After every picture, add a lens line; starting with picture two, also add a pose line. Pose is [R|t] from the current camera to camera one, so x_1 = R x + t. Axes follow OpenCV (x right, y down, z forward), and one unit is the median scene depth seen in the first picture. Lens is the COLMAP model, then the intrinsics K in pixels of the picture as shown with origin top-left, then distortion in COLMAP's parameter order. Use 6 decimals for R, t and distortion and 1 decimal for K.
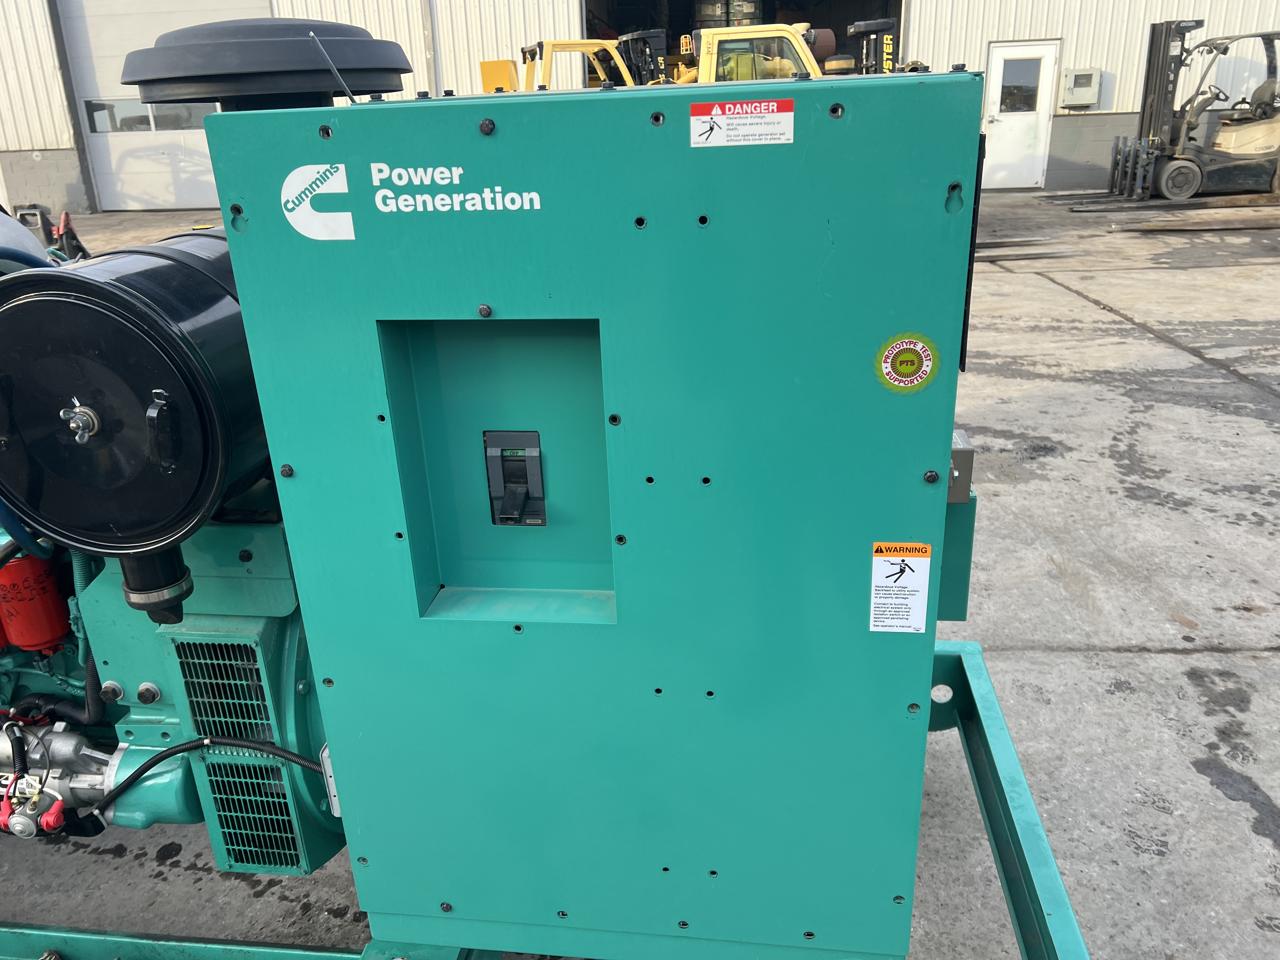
lens RADIAL K [[961.7, 0, 630.6], [0, 961.7, 485.4], [0, 0, 1]] dist [0.054492, -0.065599]
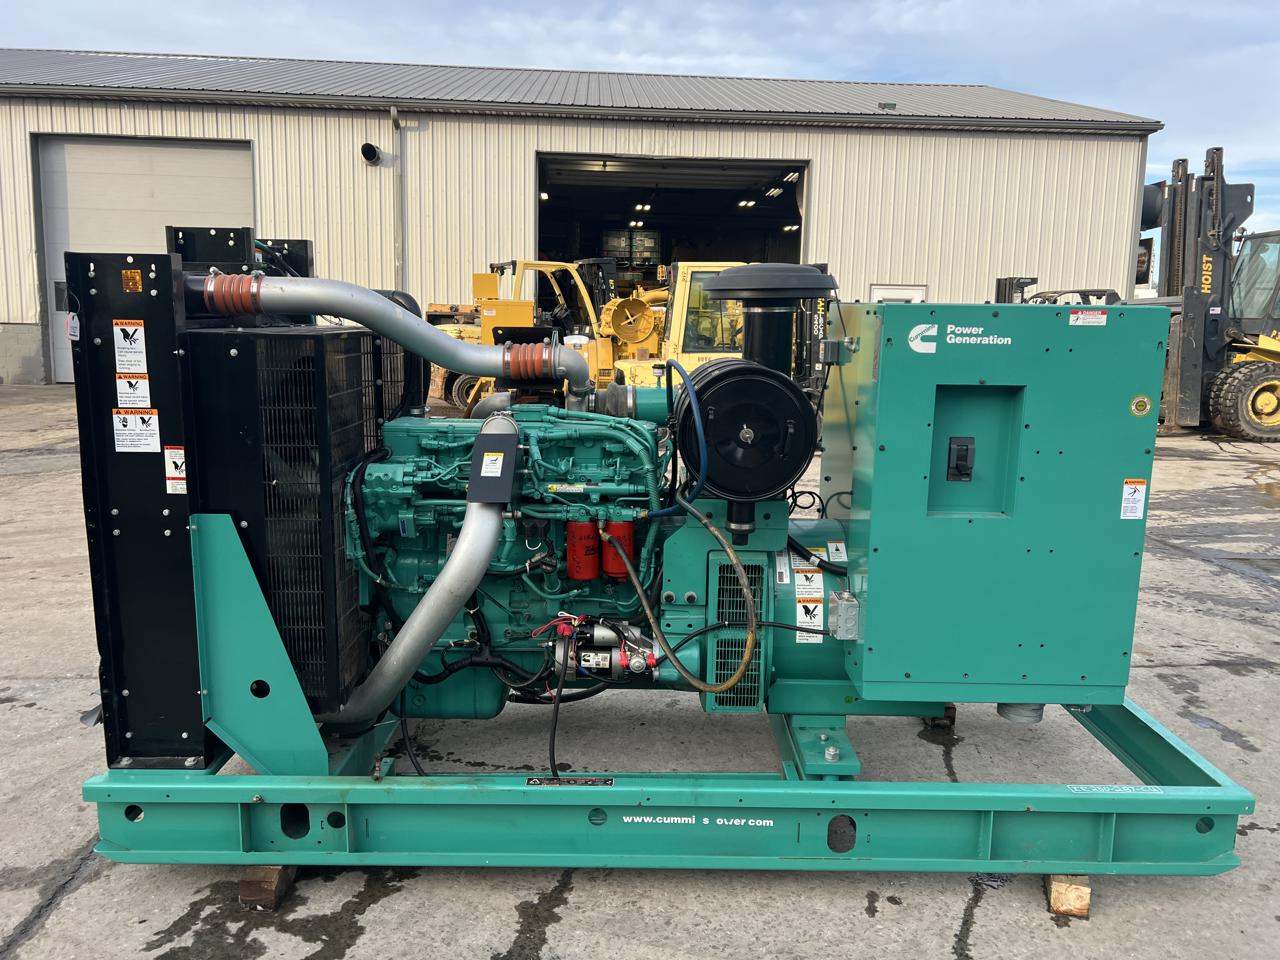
lens RADIAL K [[957.8, 0, 643.4], [0, 957.8, 484.9], [0, 0, 1]] dist [0.060050, -0.074585]
pose [[0.988168, 0.031637, 0.150078, -0.866075], [-0.000453, 0.979094, -0.203408, 0.373038], [-0.153376, 0.200934, 0.967523, -0.788276]]
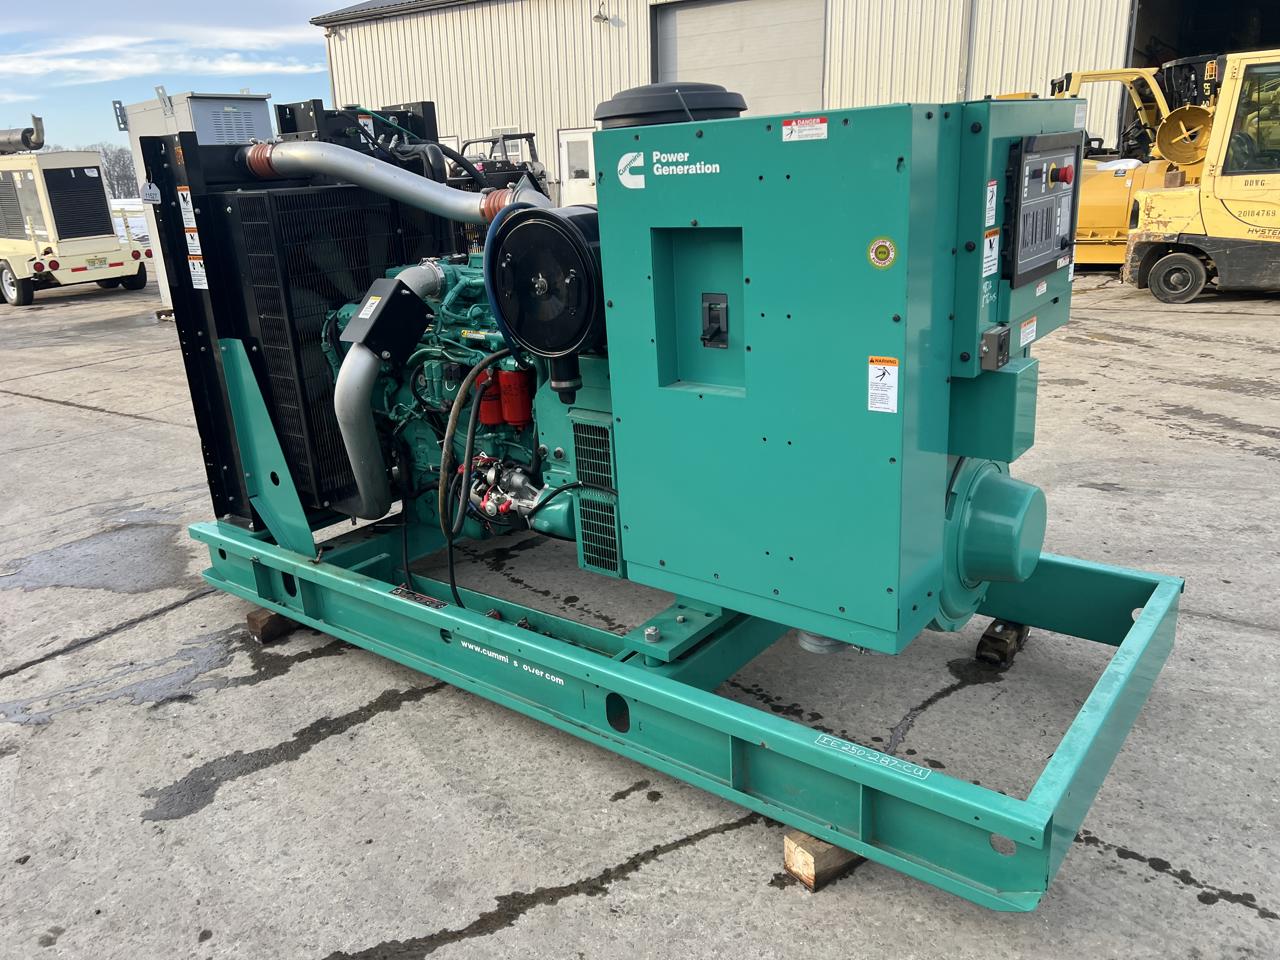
lens RADIAL K [[951.9, 0, 643.8], [0, 951.9, 476.5], [0, 0, 1]] dist [0.072403, -0.082369]
pose [[0.869153, 0.151384, -0.470804, 0.490340], [-0.169461, 0.985529, 0.004048, 0.222961], [0.464604, 0.076265, 0.882229, -0.499760]]
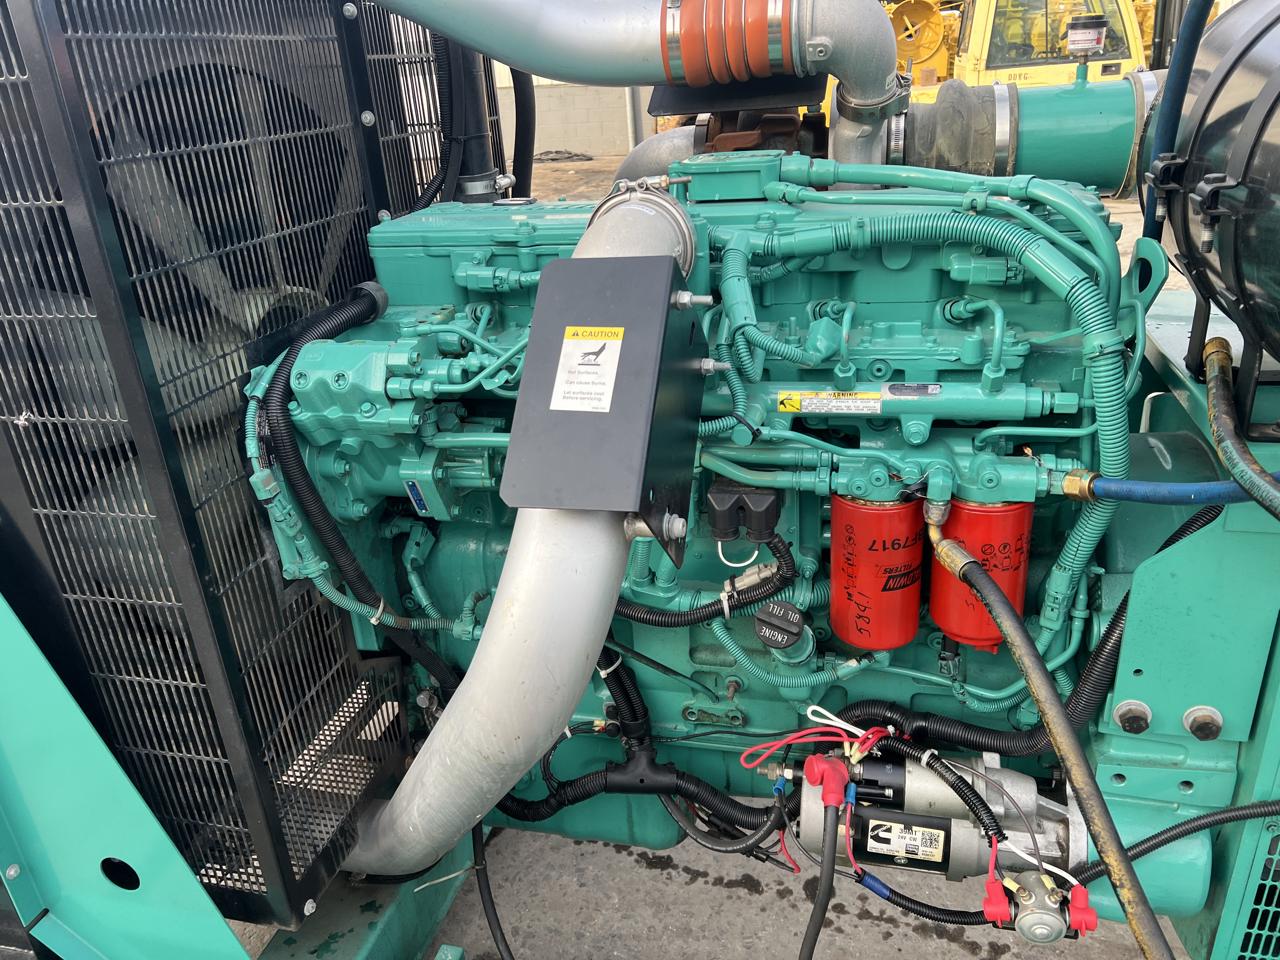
lens RADIAL K [[957.8, 0, 643.4], [0, 957.8, 484.9], [0, 0, 1]] dist [0.060050, -0.074585]
pose [[0.994238, 0.019576, -0.105388, -0.792560], [-0.015576, 0.999132, 0.038642, 0.042931], [0.106053, -0.036778, 0.993680, 0.349668]]
